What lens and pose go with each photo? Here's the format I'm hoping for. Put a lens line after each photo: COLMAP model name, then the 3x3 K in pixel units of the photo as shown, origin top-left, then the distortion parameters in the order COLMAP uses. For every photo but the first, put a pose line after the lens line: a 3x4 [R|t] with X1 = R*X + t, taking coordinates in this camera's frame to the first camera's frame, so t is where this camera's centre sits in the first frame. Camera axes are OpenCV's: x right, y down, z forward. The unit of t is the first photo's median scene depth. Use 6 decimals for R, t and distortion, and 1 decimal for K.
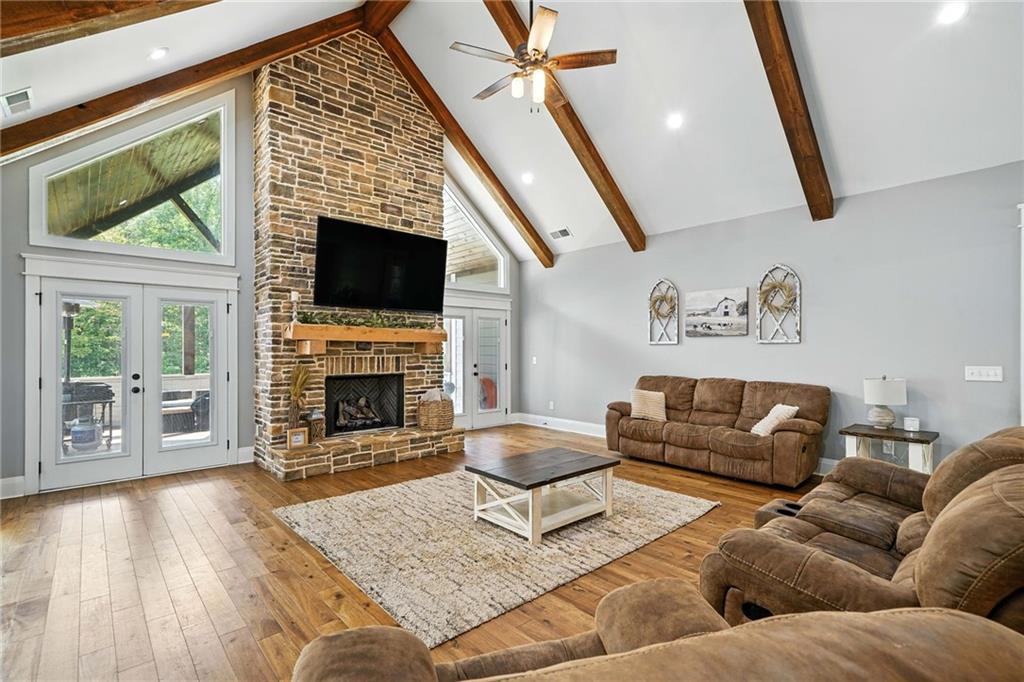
lens RADIAL K [[471.0, 0, 513.4], [0, 471.0, 351.2], [0, 0, 1]] dist [0.005102, 0.000580]
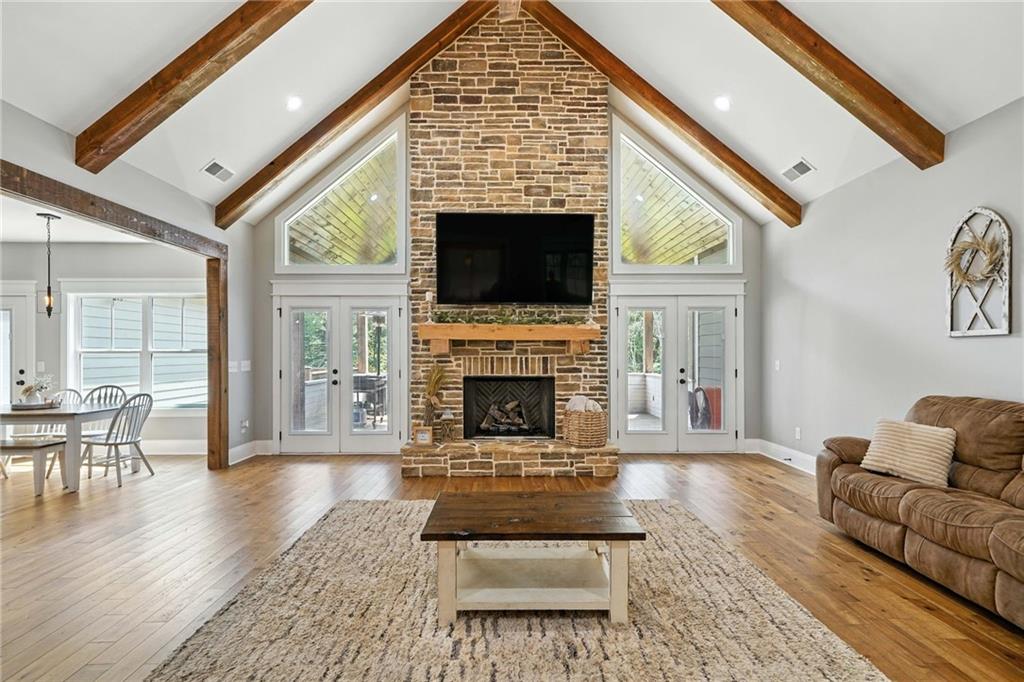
lens RADIAL K [[493.3, 0, 510.1], [0, 493.3, 355.0], [0, 0, 1]] dist [0.008800, 0.001088]
pose [[0.743634, 0.001552, -0.668585, 0.341533], [-0.002169, 0.999998, -0.000091, 0.008193], [0.668583, 0.001518, 0.743636, 0.292753]]
